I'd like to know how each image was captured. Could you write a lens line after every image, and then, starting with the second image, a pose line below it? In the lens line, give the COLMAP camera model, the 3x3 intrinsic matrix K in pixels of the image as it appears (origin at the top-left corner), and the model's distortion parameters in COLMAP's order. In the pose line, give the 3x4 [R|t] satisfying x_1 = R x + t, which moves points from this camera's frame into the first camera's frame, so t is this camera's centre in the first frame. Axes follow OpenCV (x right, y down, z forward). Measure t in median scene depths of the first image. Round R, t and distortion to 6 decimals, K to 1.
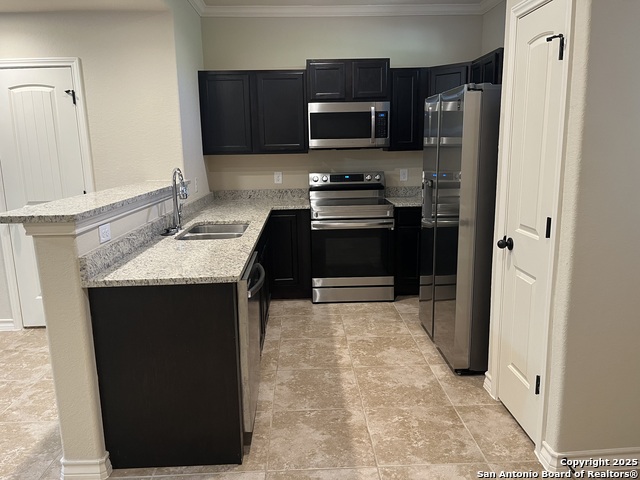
lens RADIAL K [[486.3, 0, 321.3], [0, 486.3, 234.5], [0, 0, 1]] dist [0.072059, -0.101755]
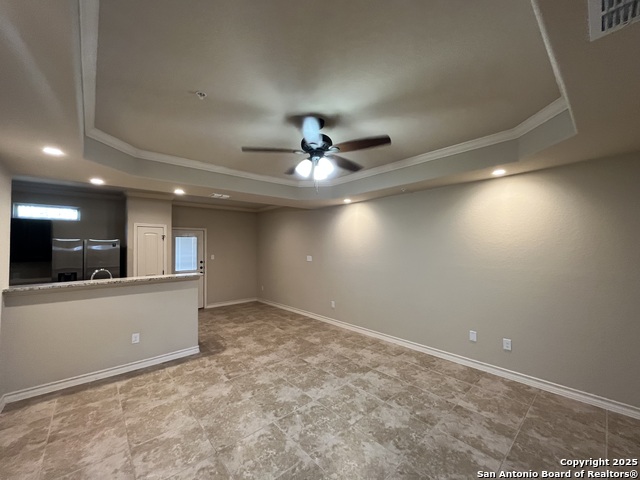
lens RADIAL K [[258.1, 0, 319.3], [0, 258.1, 240.2], [0, 0, 1]] dist [-0.002122, 0.000237]
pose [[-0.629478, 0.044429, 0.775747, -1.503016], [0.162968, 0.983708, 0.075901, -0.162514], [-0.759736, 0.174199, -0.626463, 0.818669]]
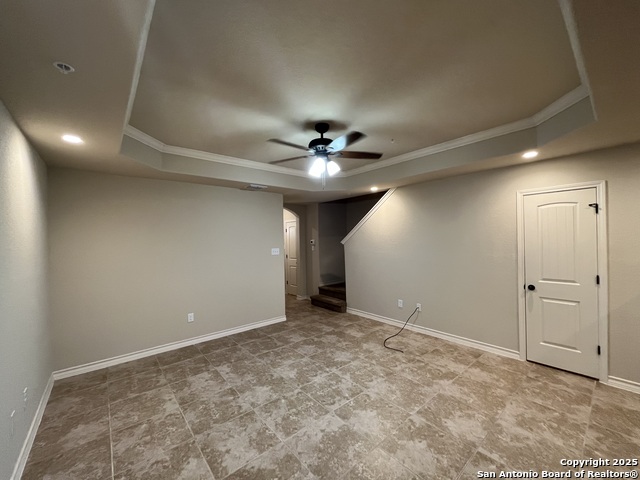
lens RADIAL K [[258.1, 0, 319.3], [0, 258.1, 240.2], [0, 0, 1]] dist [-0.002122, 0.000237]
pose [[0.613933, 0.010522, -0.789288, -0.417651], [-0.138658, 0.985801, -0.094711, -0.011915], [0.777085, 0.167587, 0.606674, -0.039644]]
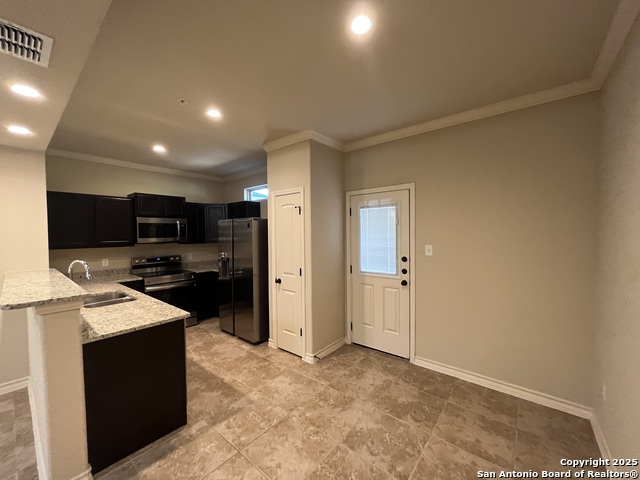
lens RADIAL K [[258.1, 0, 319.3], [0, 258.1, 240.2], [0, 0, 1]] dist [-0.002122, 0.000237]
pose [[0.669698, -0.009466, 0.742573, -0.327971], [0.134329, 0.984969, -0.108590, -0.010877], [-0.730384, 0.172472, 0.660903, -0.044286]]
